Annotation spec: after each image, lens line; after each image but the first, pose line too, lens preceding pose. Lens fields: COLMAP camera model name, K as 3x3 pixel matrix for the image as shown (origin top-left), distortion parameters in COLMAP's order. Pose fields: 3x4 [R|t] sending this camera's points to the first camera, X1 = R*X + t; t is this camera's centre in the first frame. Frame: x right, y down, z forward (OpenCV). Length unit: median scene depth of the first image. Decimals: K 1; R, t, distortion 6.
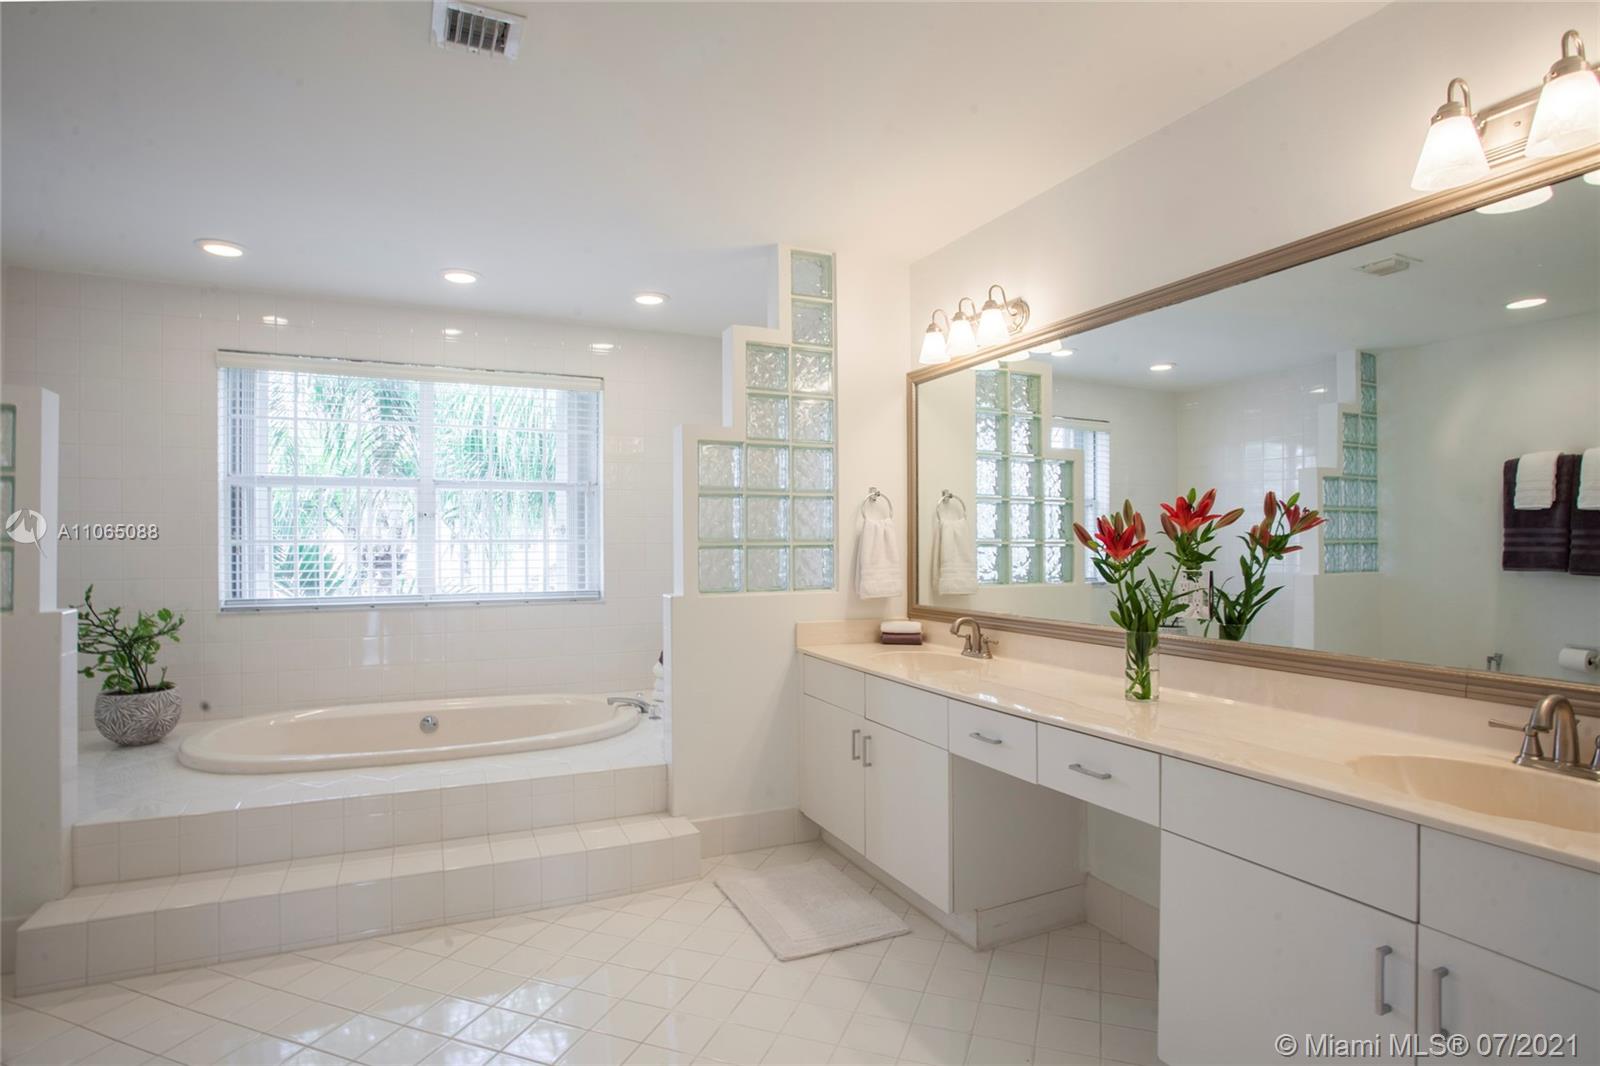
lens RADIAL K [[802.2, 0, 798.7], [0, 802.2, 544.4], [0, 0, 1]] dist [-0.070822, 0.031733]
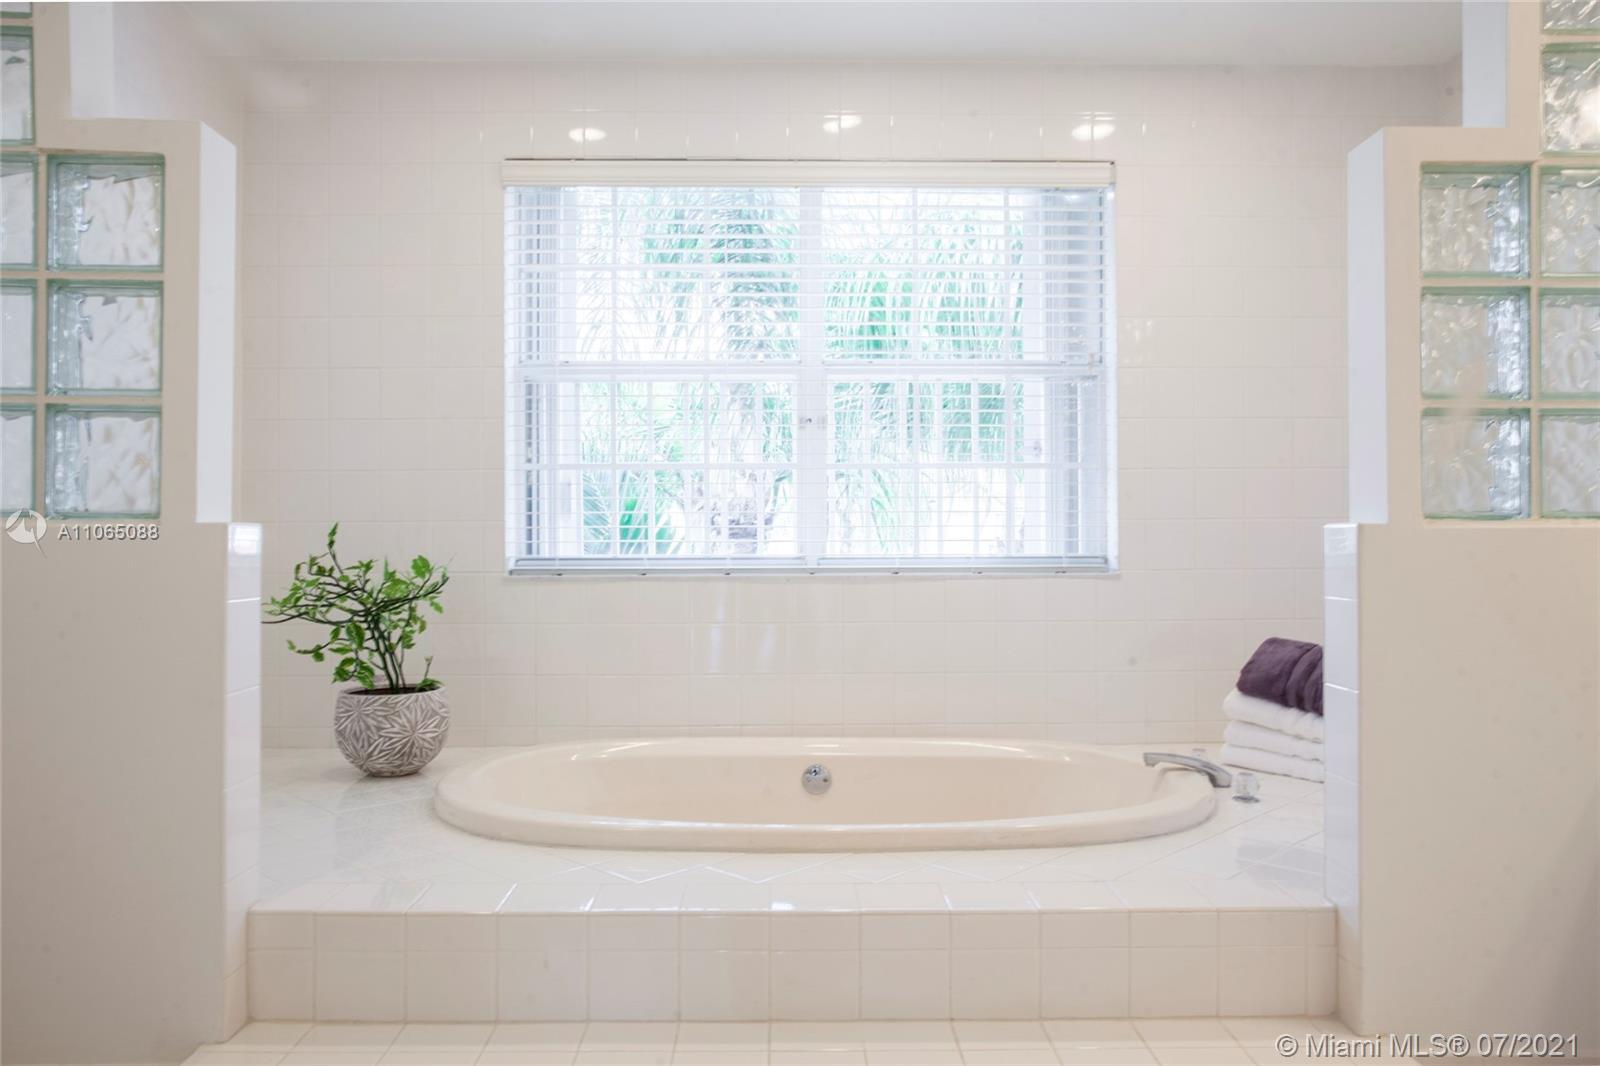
lens RADIAL K [[1187.5, 0, 824.2], [0, 1187.5, 532.3], [0, 0, 1]] dist [-0.026922, 0.000269]
pose [[0.917946, 0.001316, -0.396703, -0.144440], [-0.001872, 0.999998, -0.001015, 0.059519], [0.396701, 0.001674, 0.917946, 0.249742]]
